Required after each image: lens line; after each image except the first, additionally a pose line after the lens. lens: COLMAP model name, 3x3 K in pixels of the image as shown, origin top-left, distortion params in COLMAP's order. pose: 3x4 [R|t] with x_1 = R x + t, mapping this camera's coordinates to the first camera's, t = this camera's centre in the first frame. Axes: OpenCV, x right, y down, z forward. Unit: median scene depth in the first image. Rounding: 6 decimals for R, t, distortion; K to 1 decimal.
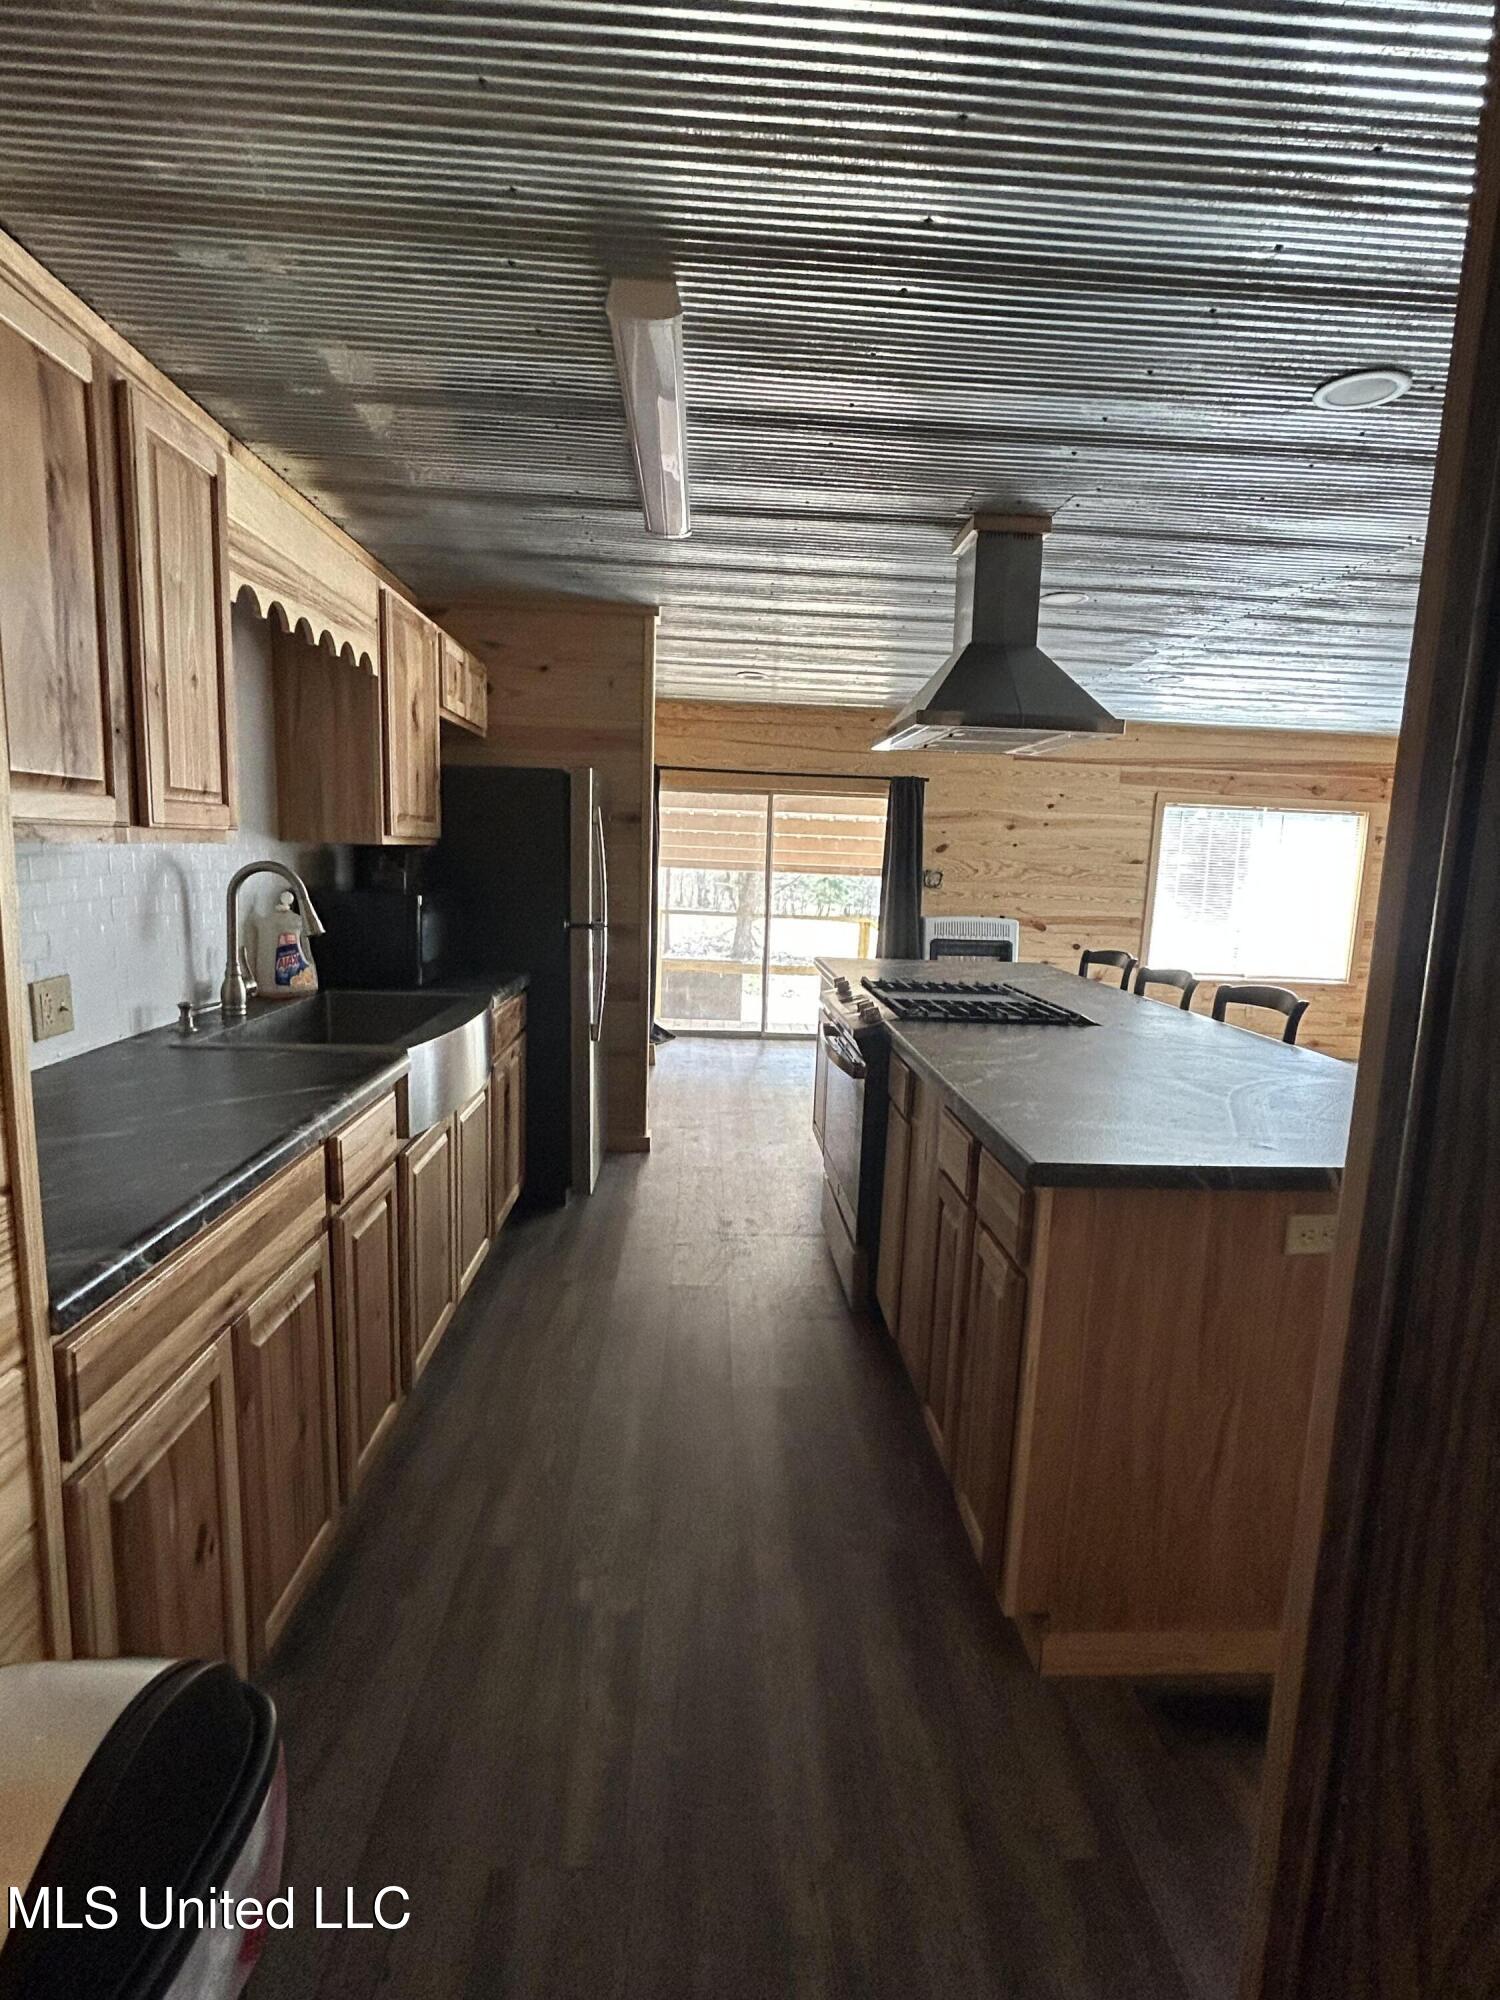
lens RADIAL K [[992.4, 0, 751.1], [0, 992.4, 1003.0], [0, 0, 1]] dist [-0.007559, 0.002880]
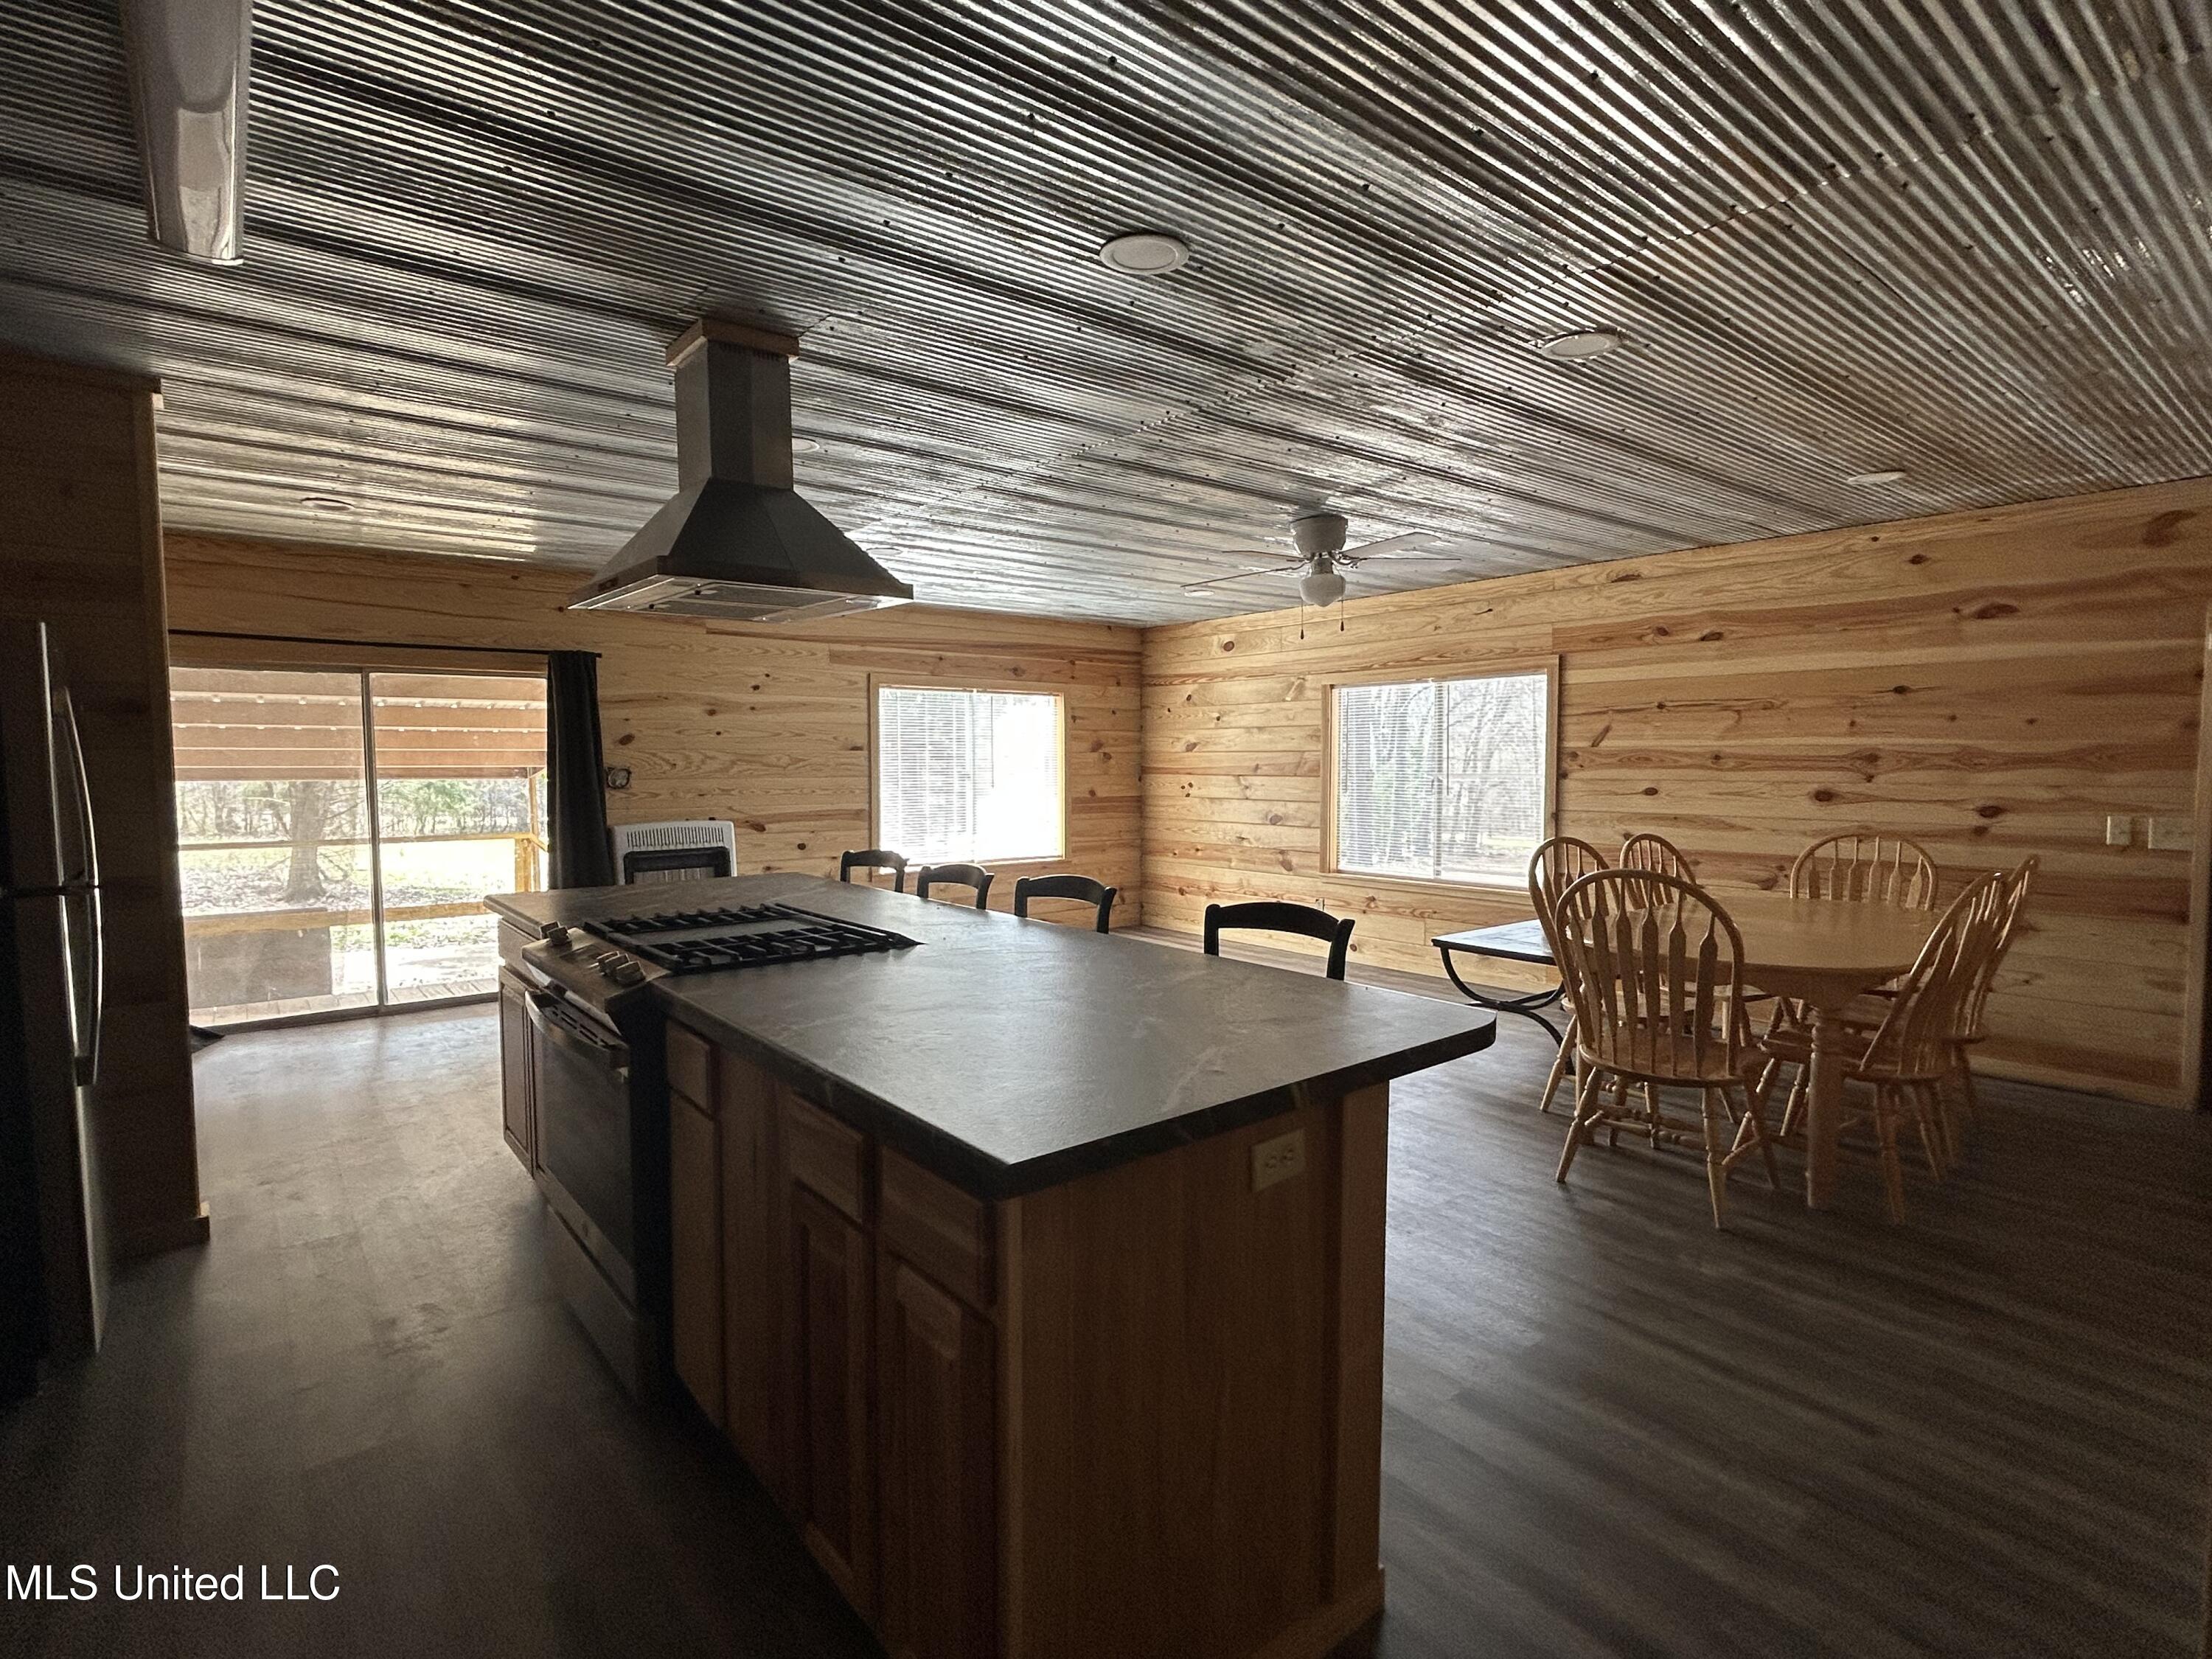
lens RADIAL K [[1097.6, 0, 1110.9], [0, 1097.6, 814.6], [0, 0, 1]] dist [-0.007559, 0.002880]
pose [[0.803718, -0.069942, 0.590885, -0.035338], [0.118786, 0.991937, -0.044158, -0.015798], [-0.583033, 0.105680, 0.805546, 0.097604]]
